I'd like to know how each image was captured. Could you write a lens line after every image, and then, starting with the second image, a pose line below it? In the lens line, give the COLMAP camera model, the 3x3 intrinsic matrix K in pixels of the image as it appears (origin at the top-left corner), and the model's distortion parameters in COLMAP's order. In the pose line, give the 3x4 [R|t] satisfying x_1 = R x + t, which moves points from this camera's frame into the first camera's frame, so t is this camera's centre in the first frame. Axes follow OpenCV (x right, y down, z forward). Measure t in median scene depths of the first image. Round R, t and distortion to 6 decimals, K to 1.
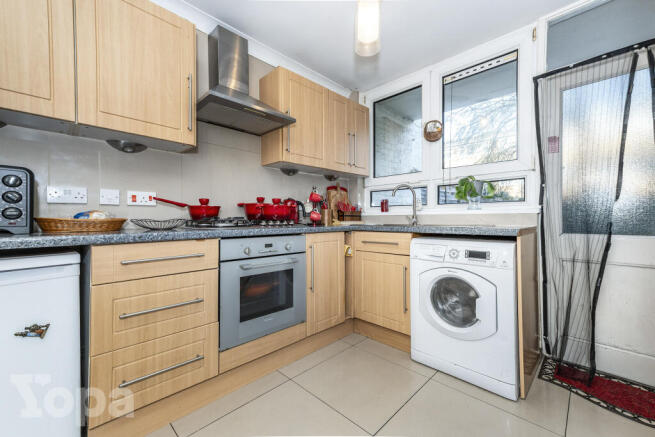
lens RADIAL K [[267.7, 0, 328.3], [0, 267.7, 217.9], [0, 0, 1]] dist [0.024236, 0.000378]
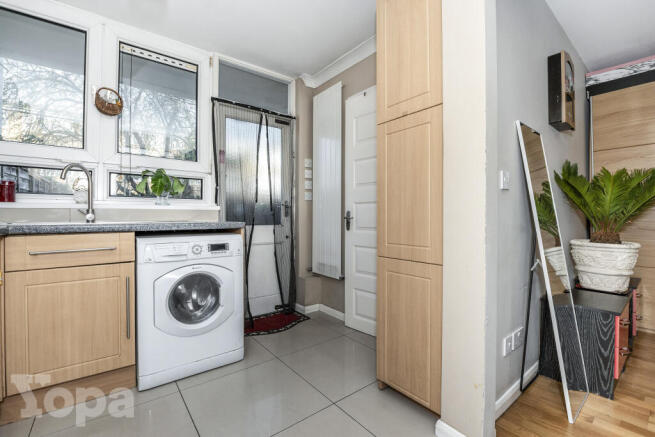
lens RADIAL K [[283.0, 0, 327.1], [0, 283.0, 214.9], [0, 0, 1]] dist [-0.013827, 0.000062]
pose [[0.136710, 0.004563, 0.990601, -0.365642], [-0.003082, 0.999987, -0.004181, 0.007222], [-0.990606, -0.002481, 0.136722, 0.293296]]
